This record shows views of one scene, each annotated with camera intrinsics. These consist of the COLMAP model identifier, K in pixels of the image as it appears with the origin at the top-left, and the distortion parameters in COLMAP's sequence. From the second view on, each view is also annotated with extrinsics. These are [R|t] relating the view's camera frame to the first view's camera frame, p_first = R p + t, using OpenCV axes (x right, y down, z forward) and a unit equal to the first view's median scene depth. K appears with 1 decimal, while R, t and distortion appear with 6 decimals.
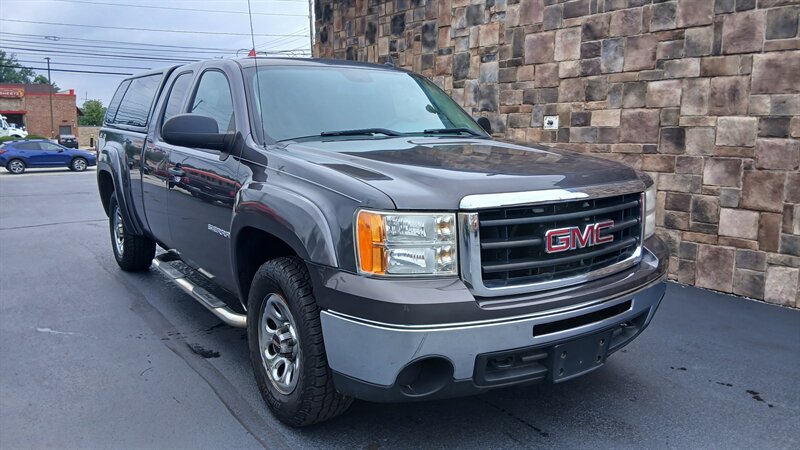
lens RADIAL K [[609.5, 0, 398.9], [0, 609.5, 229.9], [0, 0, 1]] dist [0.120249, -0.212202]
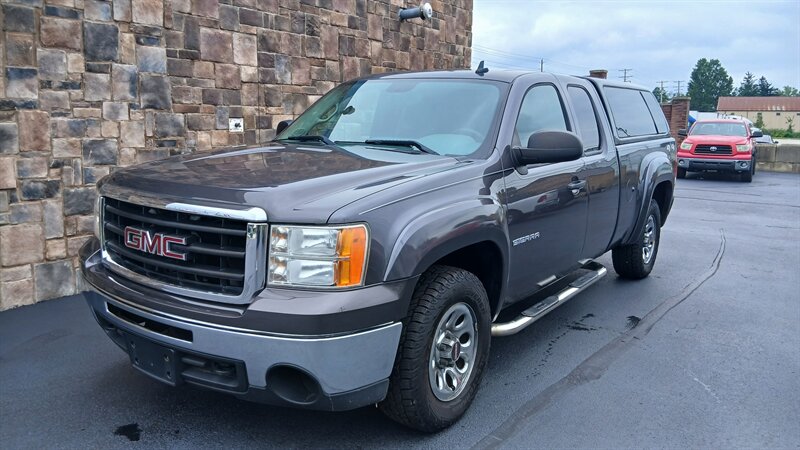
lens RADIAL K [[611.5, 0, 404.8], [0, 611.5, 221.9], [0, 0, 1]] dist [0.099453, -0.179836]
pose [[-0.305640, -0.158590, 0.938847, -0.833151], [0.147712, 0.966196, 0.211297, -0.204125], [-0.940620, 0.203259, -0.271883, 1.105648]]
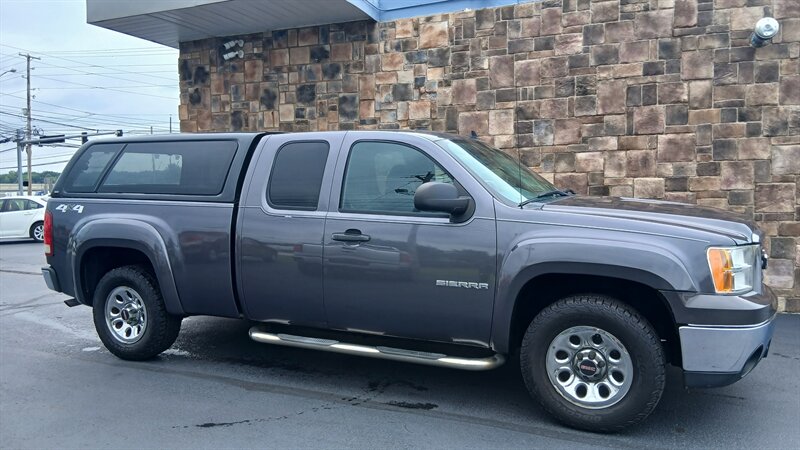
lens RADIAL K [[611.3, 0, 402.0], [0, 611.3, 227.6], [0, 0, 1]] dist [0.122288, -0.216151]
pose [[0.864473, -0.050965, 0.500090, -0.543700], [0.100318, 0.992326, -0.072285, -0.018353], [-0.492568, 0.112657, 0.862951, 0.048545]]
